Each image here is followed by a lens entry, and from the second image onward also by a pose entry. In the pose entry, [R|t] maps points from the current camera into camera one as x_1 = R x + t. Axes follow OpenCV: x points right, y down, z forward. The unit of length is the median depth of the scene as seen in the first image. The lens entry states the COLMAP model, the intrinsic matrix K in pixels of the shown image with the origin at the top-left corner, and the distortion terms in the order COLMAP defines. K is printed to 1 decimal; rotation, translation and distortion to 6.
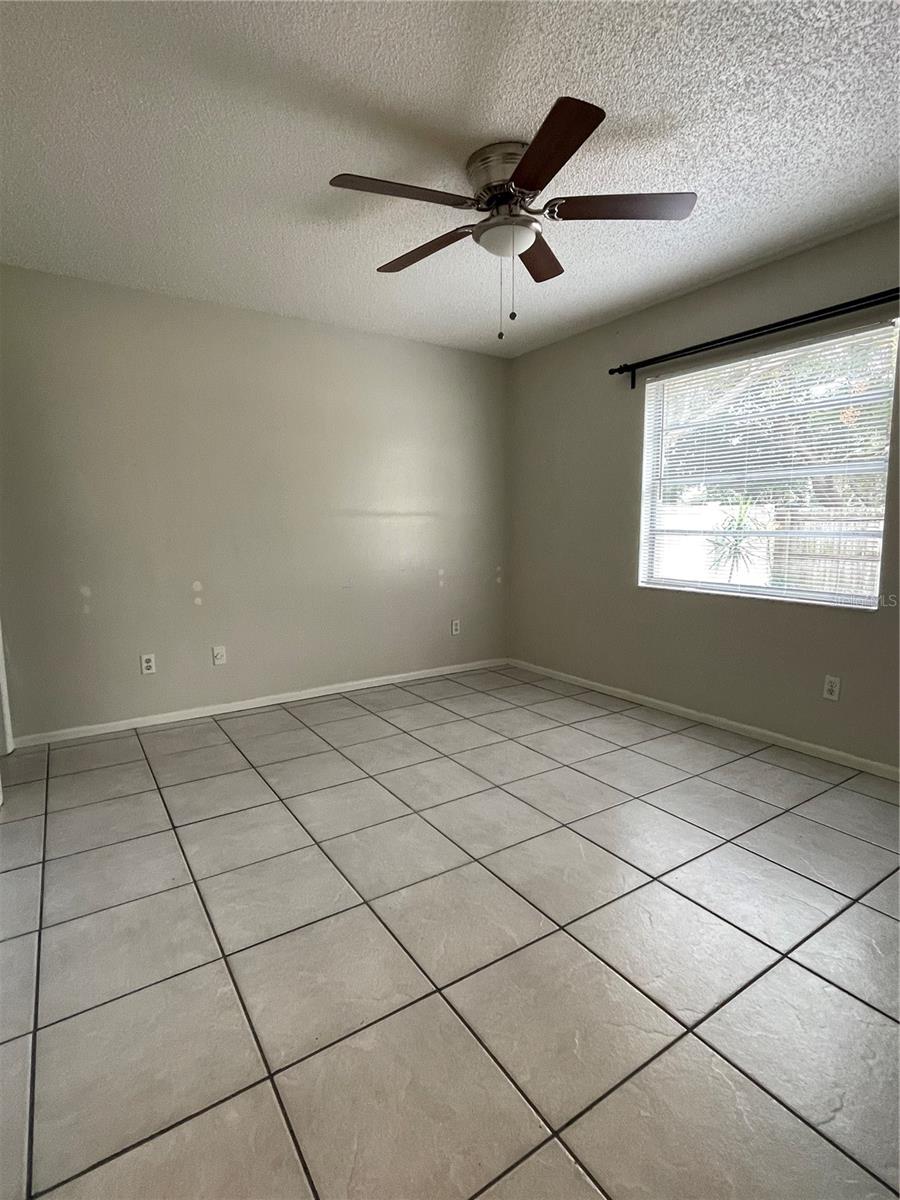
lens RADIAL K [[596.3, 0, 451.6], [0, 596.3, 604.1], [0, 0, 1]] dist [-0.001848, 0.002399]
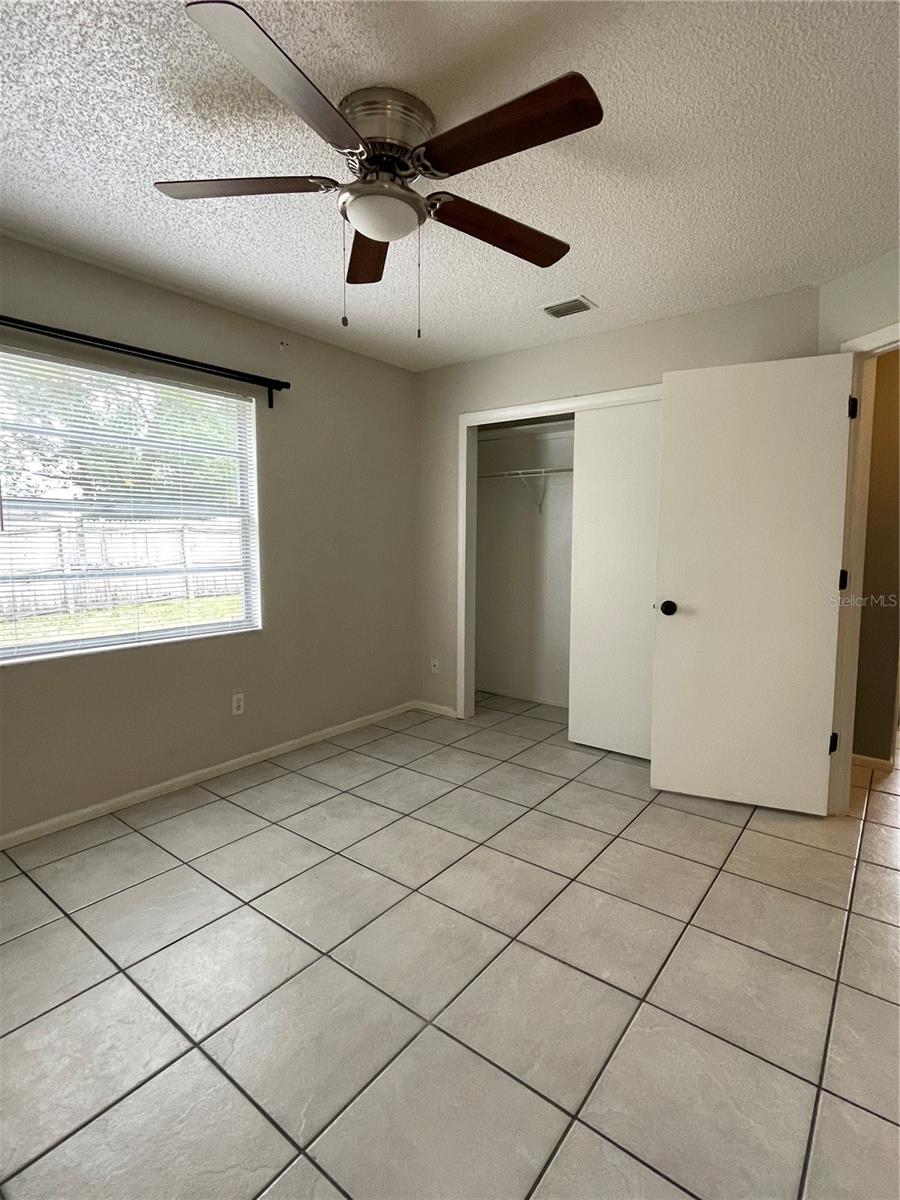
lens RADIAL K [[596.3, 0, 448.0], [0, 596.3, 605.1], [0, 0, 1]] dist [-0.001848, 0.002399]
pose [[-0.322786, -0.104879, 0.940643, -0.579360], [0.121457, 0.981034, 0.151061, -0.180318], [-0.938647, 0.163008, -0.303925, 1.008396]]
